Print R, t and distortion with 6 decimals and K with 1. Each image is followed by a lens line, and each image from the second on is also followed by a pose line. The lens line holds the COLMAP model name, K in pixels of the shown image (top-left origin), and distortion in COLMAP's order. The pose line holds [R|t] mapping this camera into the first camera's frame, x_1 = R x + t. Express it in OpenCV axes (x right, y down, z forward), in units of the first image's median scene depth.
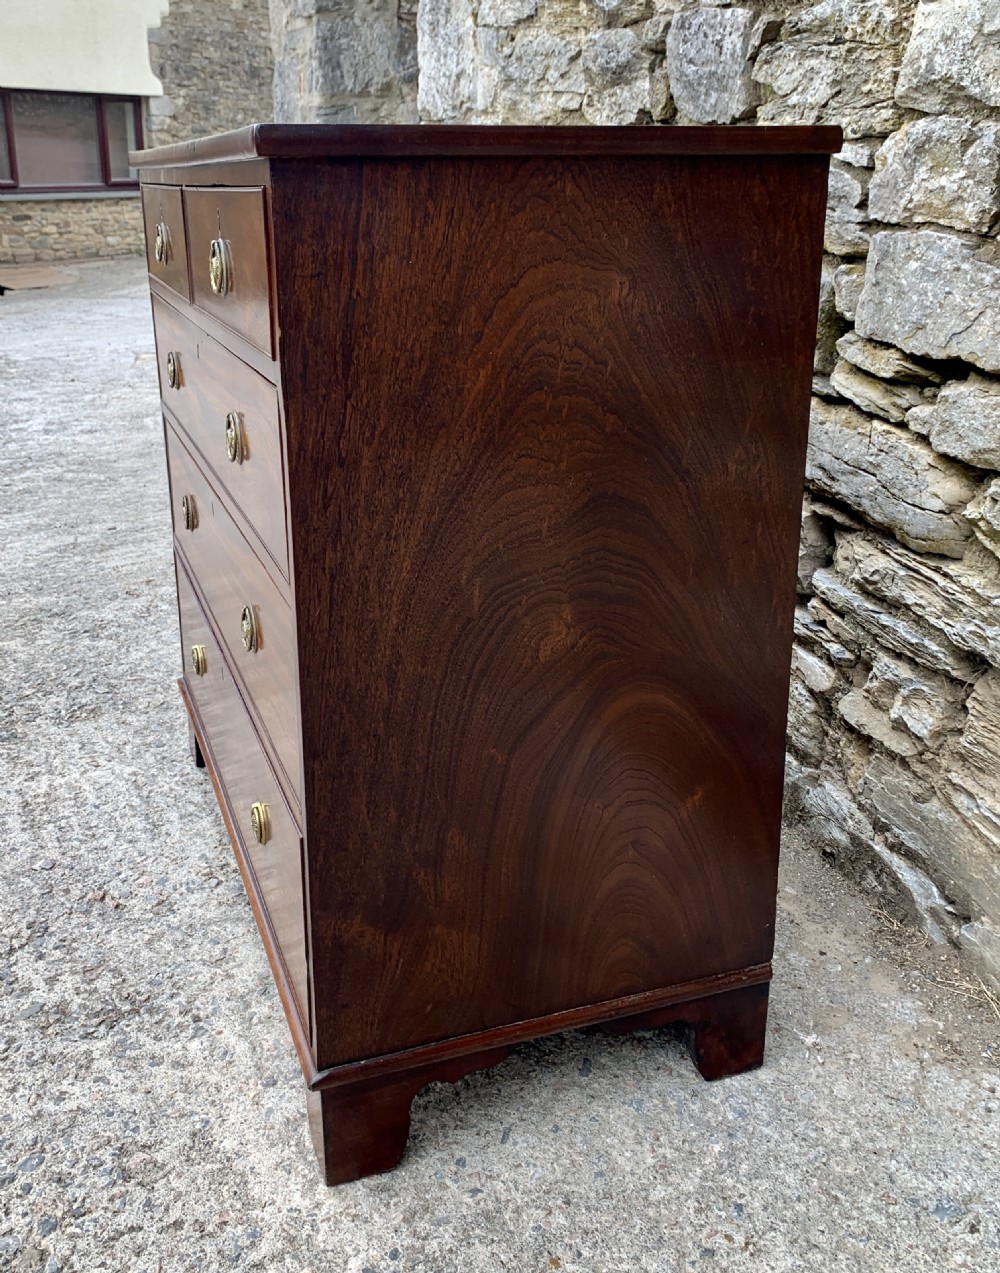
lens RADIAL K [[1218.8, 0, 487.5], [0, 1218.8, 576.4], [0, 0, 1]] dist [0.021440, 0.000000]
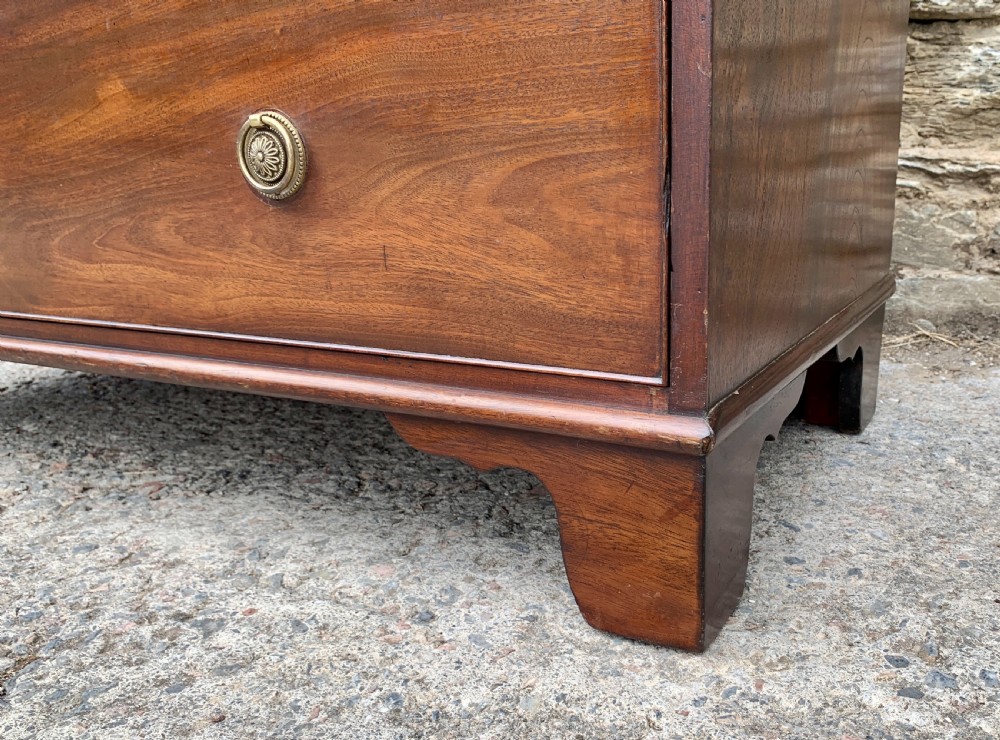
lens RADIAL K [[885.9, 0, 597.1], [0, 885.9, 456.9], [0, 0, 1]] dist [0.060123, -0.073148]
pose [[0.730068, -0.241992, 0.639093, -0.334689], [0.234350, 0.967149, 0.098500, 0.300568], [-0.641935, 0.077860, 0.762796, 0.595541]]
